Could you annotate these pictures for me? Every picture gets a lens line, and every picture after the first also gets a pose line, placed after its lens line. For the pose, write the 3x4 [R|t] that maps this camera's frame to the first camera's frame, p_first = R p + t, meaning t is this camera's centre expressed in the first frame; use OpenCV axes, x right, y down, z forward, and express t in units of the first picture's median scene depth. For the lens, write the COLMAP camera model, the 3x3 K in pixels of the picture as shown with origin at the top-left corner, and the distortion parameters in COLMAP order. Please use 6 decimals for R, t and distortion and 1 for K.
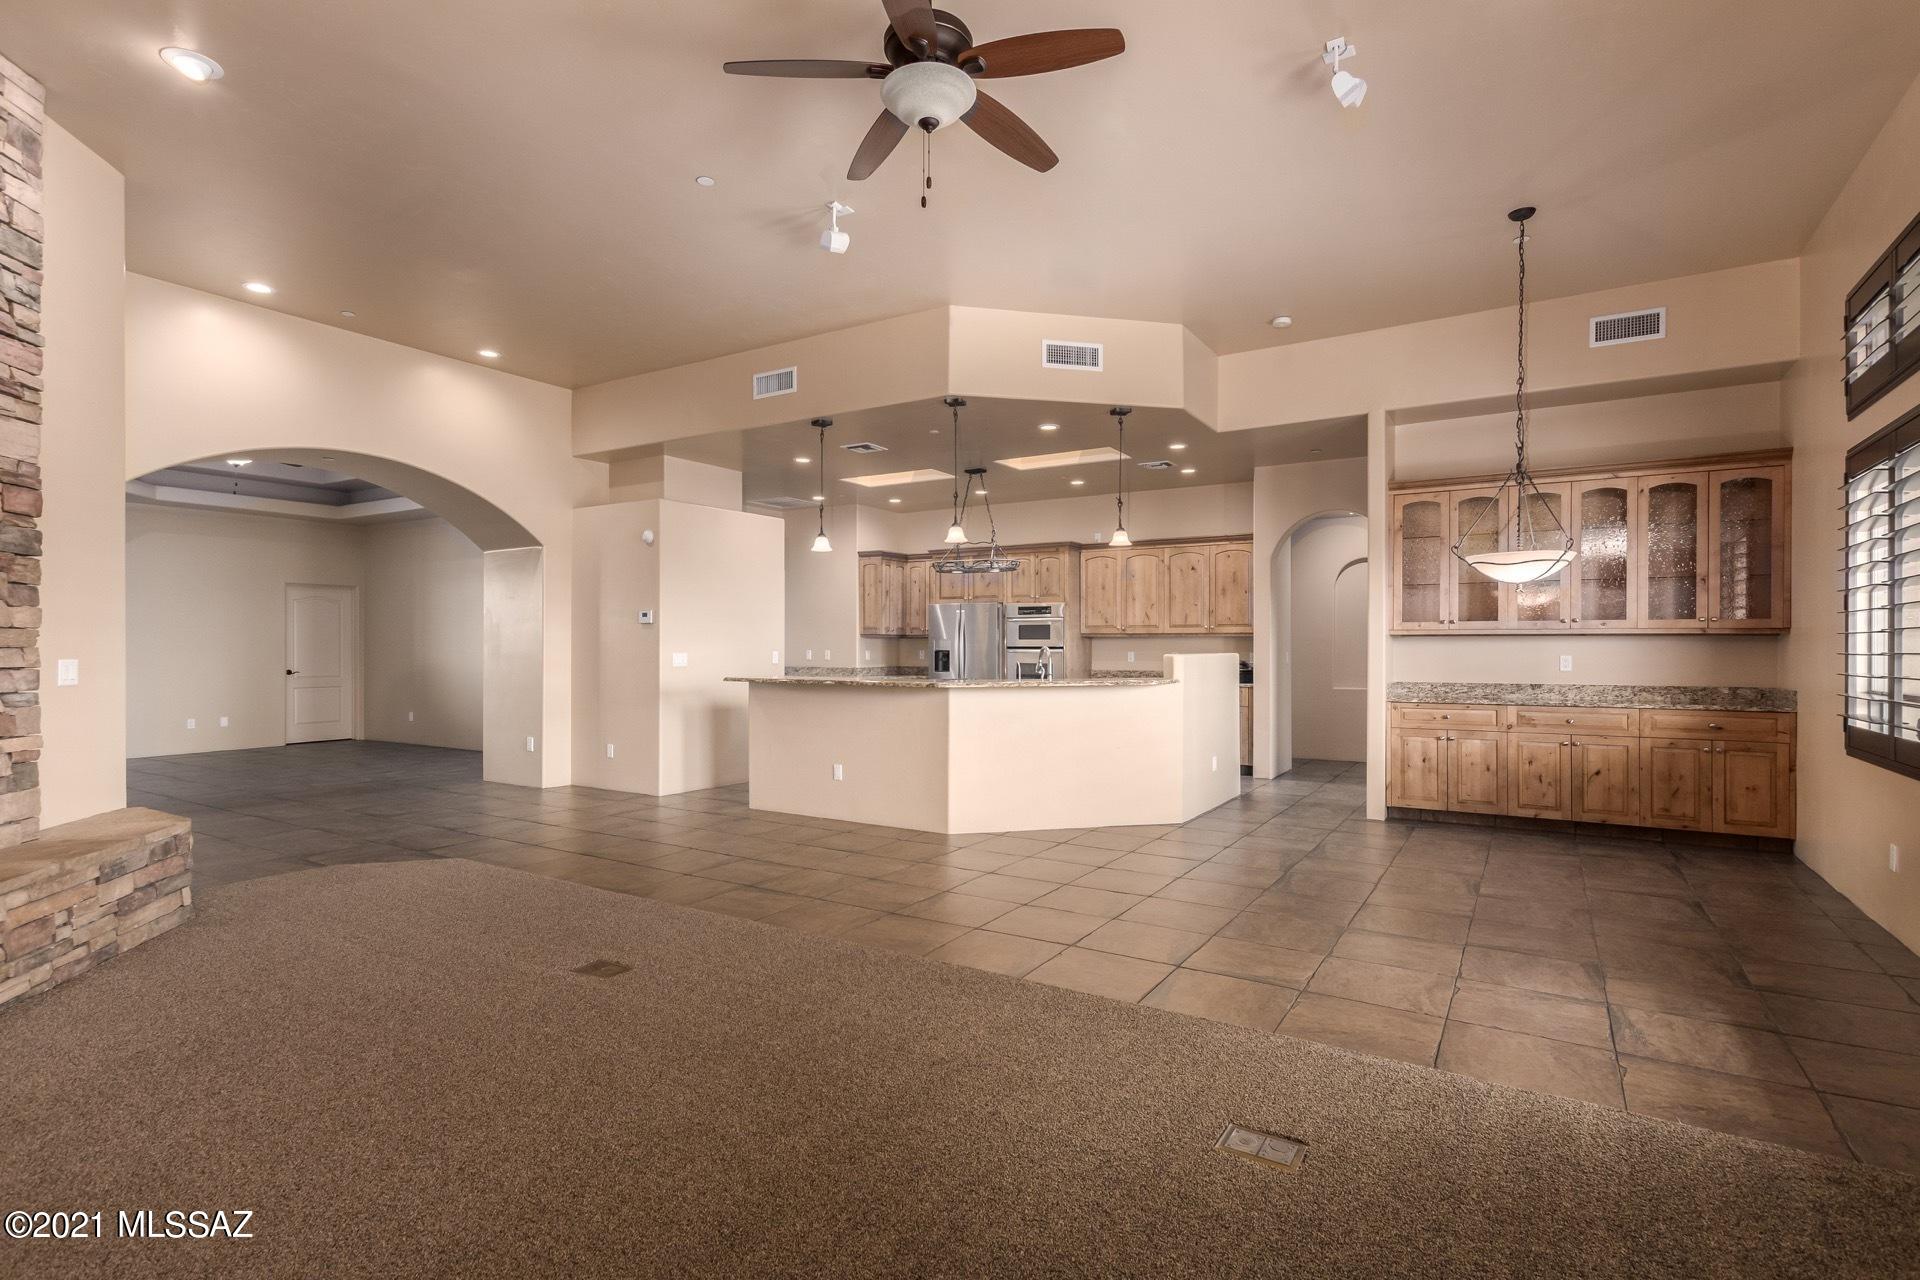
lens RADIAL K [[933.1, 0, 959.7], [0, 933.1, 642.9], [0, 0, 1]] dist [-0.001111, -0.000751]
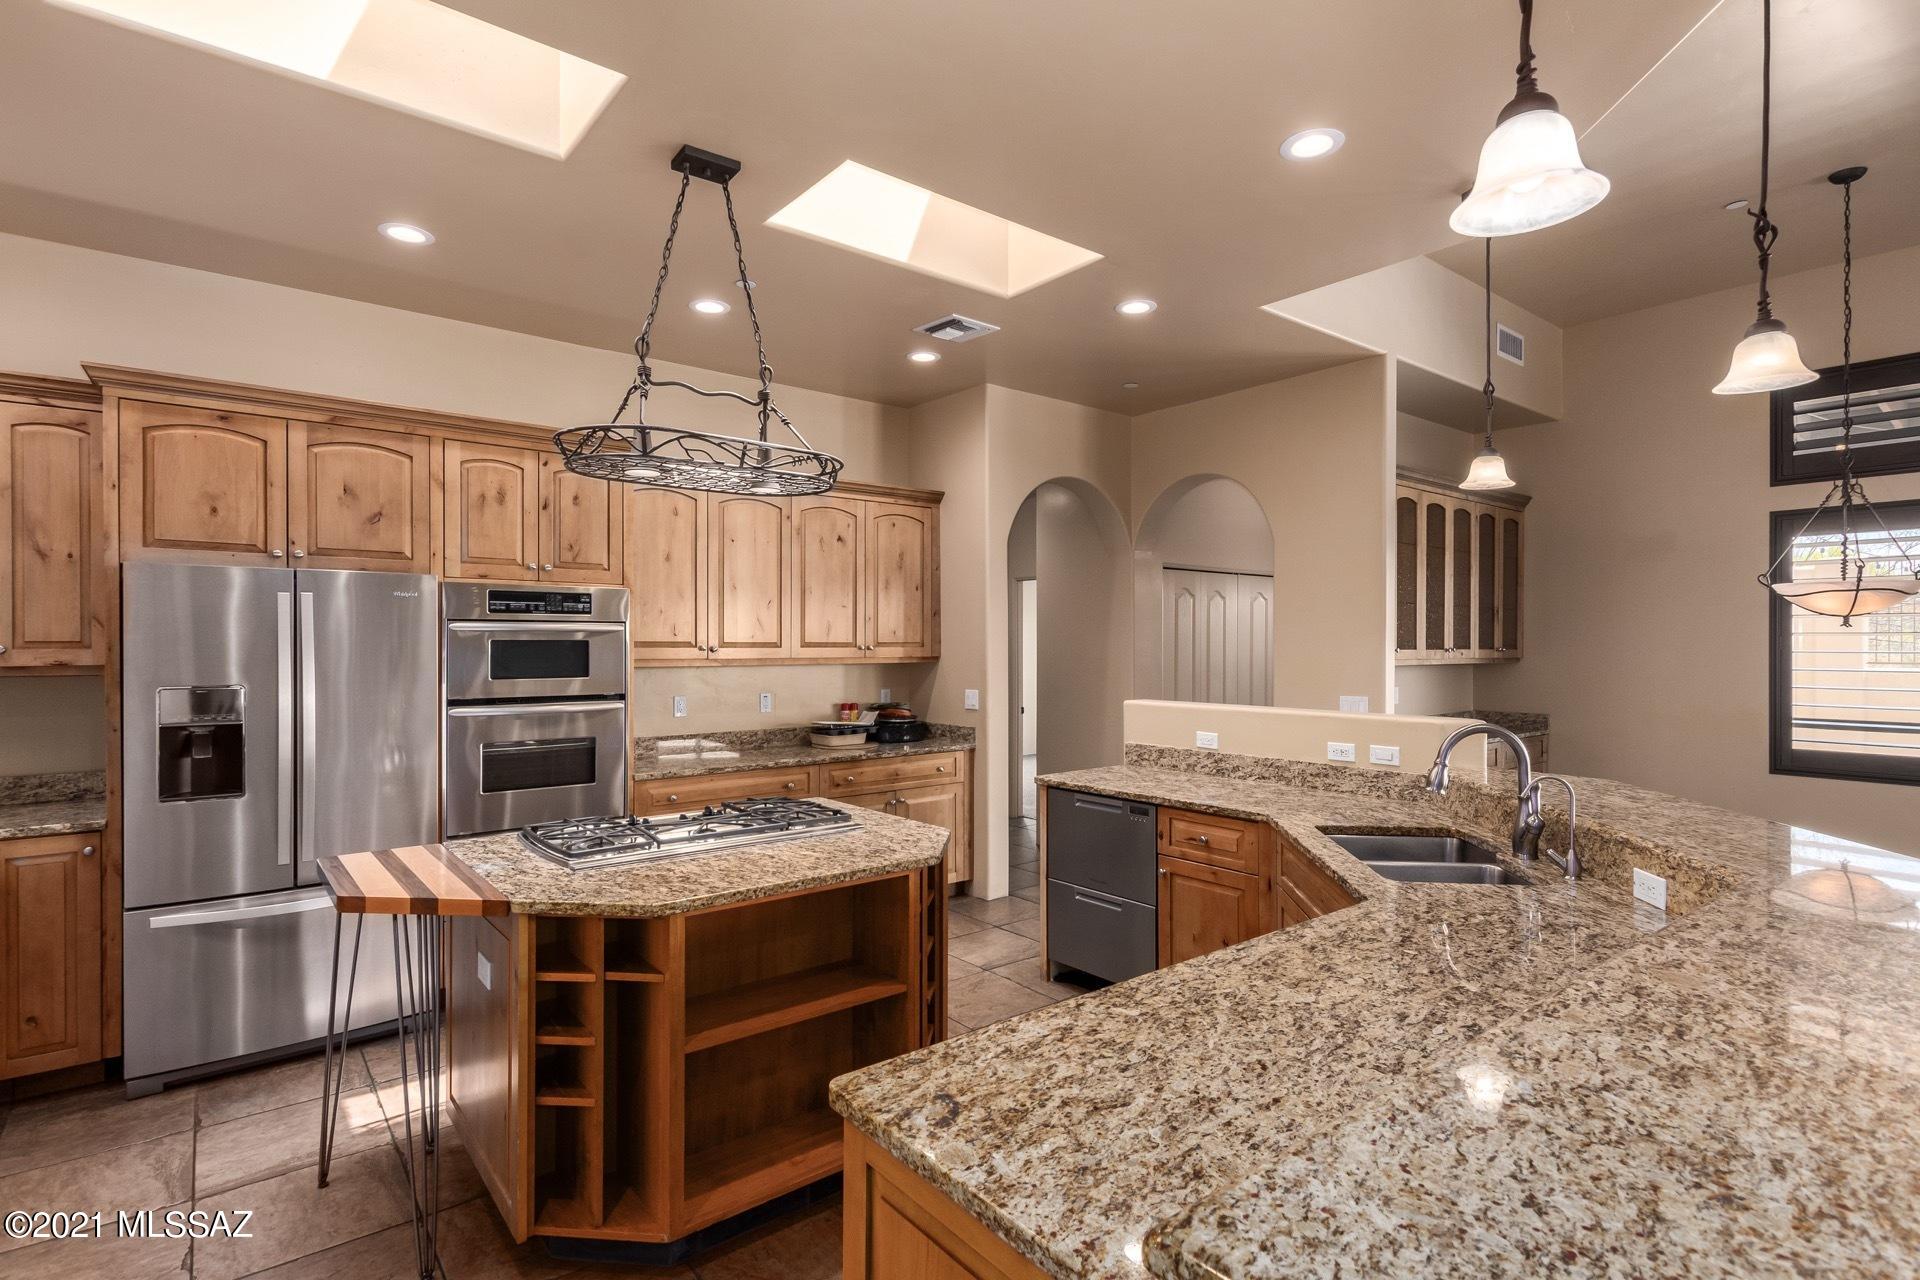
lens RADIAL K [[933.1, 0, 956.4], [0, 933.1, 646.0], [0, 0, 1]] dist [-0.001111, -0.000751]
pose [[0.337660, -0.000272, 0.941268, -0.223112], [-0.001926, 0.999998, 0.000980, -0.017603], [-0.941266, -0.002144, 0.337658, 0.715134]]
